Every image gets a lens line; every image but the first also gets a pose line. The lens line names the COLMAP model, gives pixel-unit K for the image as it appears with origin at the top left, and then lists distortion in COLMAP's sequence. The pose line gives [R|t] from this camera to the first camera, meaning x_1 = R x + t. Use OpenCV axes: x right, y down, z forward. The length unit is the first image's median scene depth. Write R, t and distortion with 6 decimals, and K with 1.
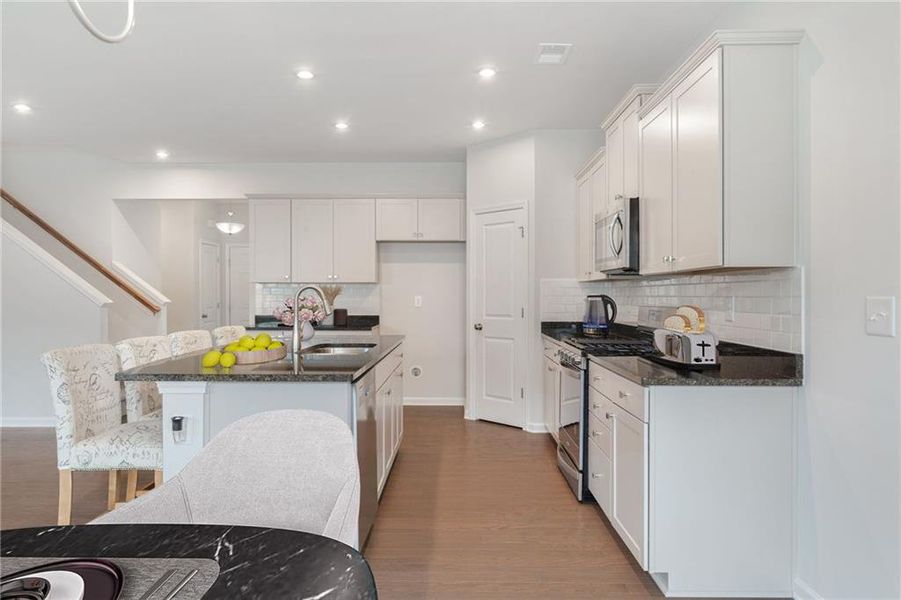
lens RADIAL K [[594.7, 0, 445.4], [0, 594.7, 299.0], [0, 0, 1]] dist [0.004843, -0.001846]
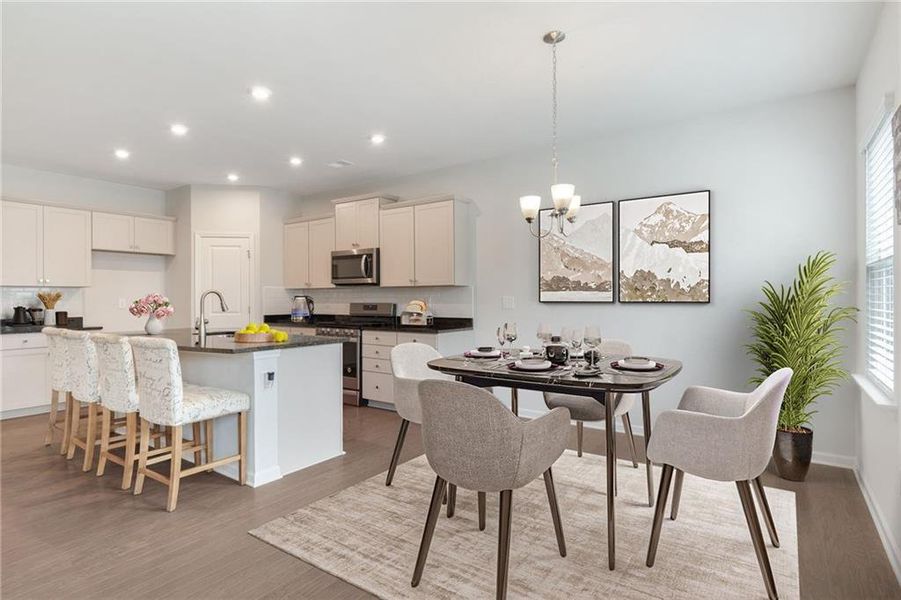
lens RADIAL K [[470.2, 0, 443.0], [0, 470.2, 297.7], [0, 0, 1]] dist [0.008076, -0.000102]
pose [[0.567381, -0.002401, 0.823452, -0.540749], [0.010222, 0.999939, -0.004128, 0.003528], [-0.823392, 0.010759, 0.567371, -0.047048]]
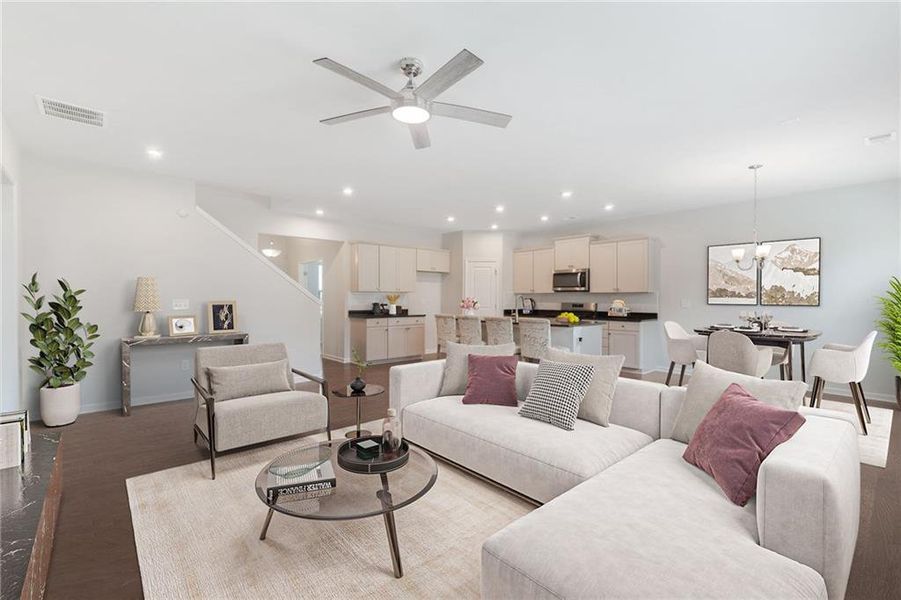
lens RADIAL K [[398.1, 0, 446.3], [0, 398.1, 311.9], [0, 0, 1]] dist [-0.067048, -0.000921]
pose [[0.742242, -0.021248, 0.669795, -1.052390], [0.001386, 0.999544, 0.030174, -0.001894], [-0.670130, -0.021468, 0.741933, -0.039099]]
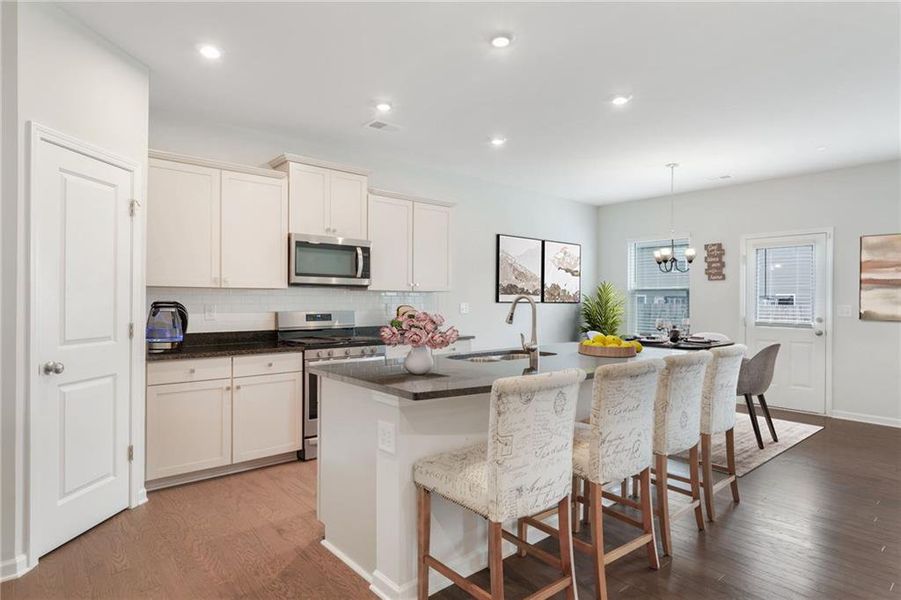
lens RADIAL K [[494.0, 0, 448.8], [0, 494.0, 296.9], [0, 0, 1]] dist [0.005617, -0.000603]
pose [[-0.665645, 0.001096, 0.746268, -0.502311], [-0.000864, 0.999997, -0.002240, -0.012790], [-0.746268, -0.002136, -0.665642, 1.080133]]
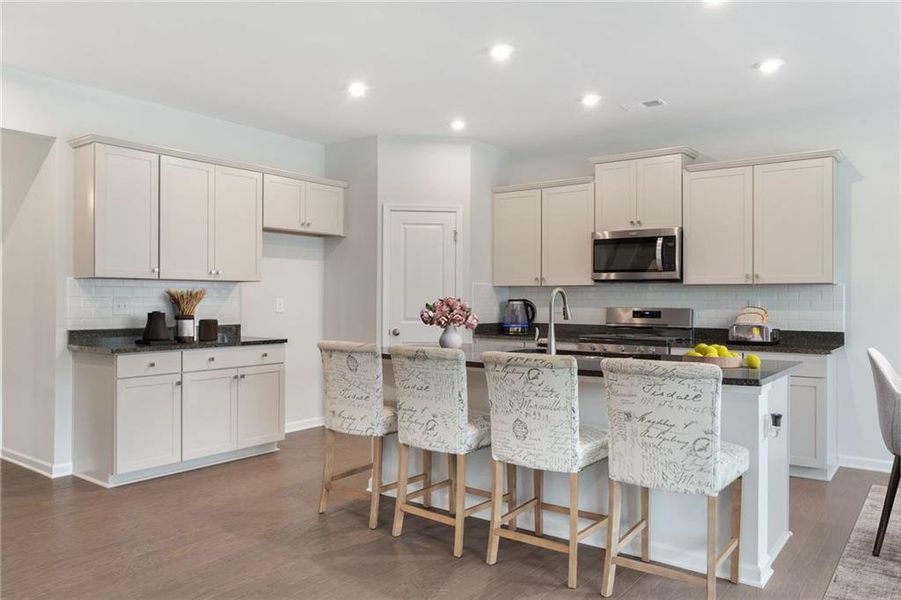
lens RADIAL K [[659.4, 0, 450.1], [0, 659.4, 299.0], [0, 0, 1]] dist [-0.000659, -0.007464]
pose [[0.587308, 0.002276, 0.809360, -0.765649], [0.001292, 0.999992, -0.003749, -0.001315], [-0.809362, 0.003247, 0.587301, 0.342014]]
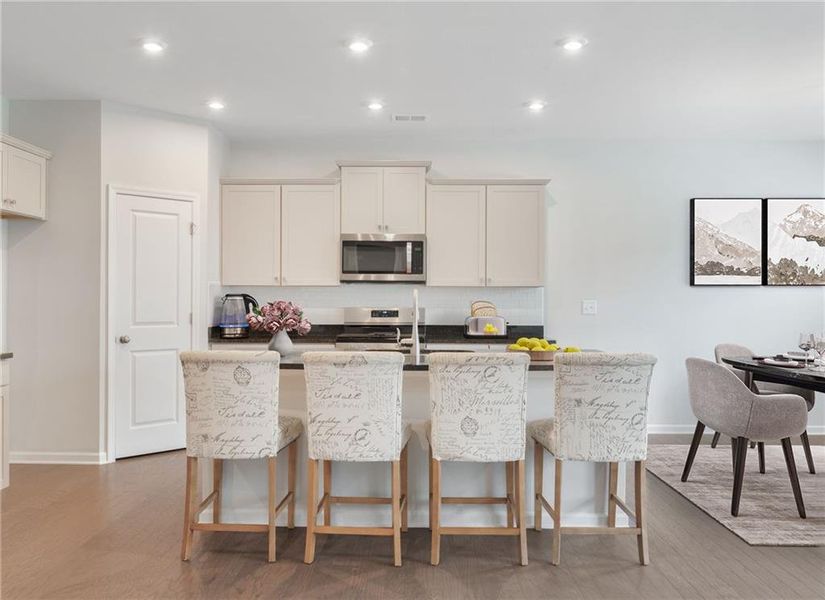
lens RADIAL K [[669.9, 0, 408.9], [0, 669.9, 297.7], [0, 0, 1]] dist [-0.010195, 0.012668]
pose [[0.000513, 0.002741, 0.999996, -0.860763], [0.003218, 0.999991, -0.002742, -0.004193], [-0.999995, 0.003219, 0.000504, 0.657948]]
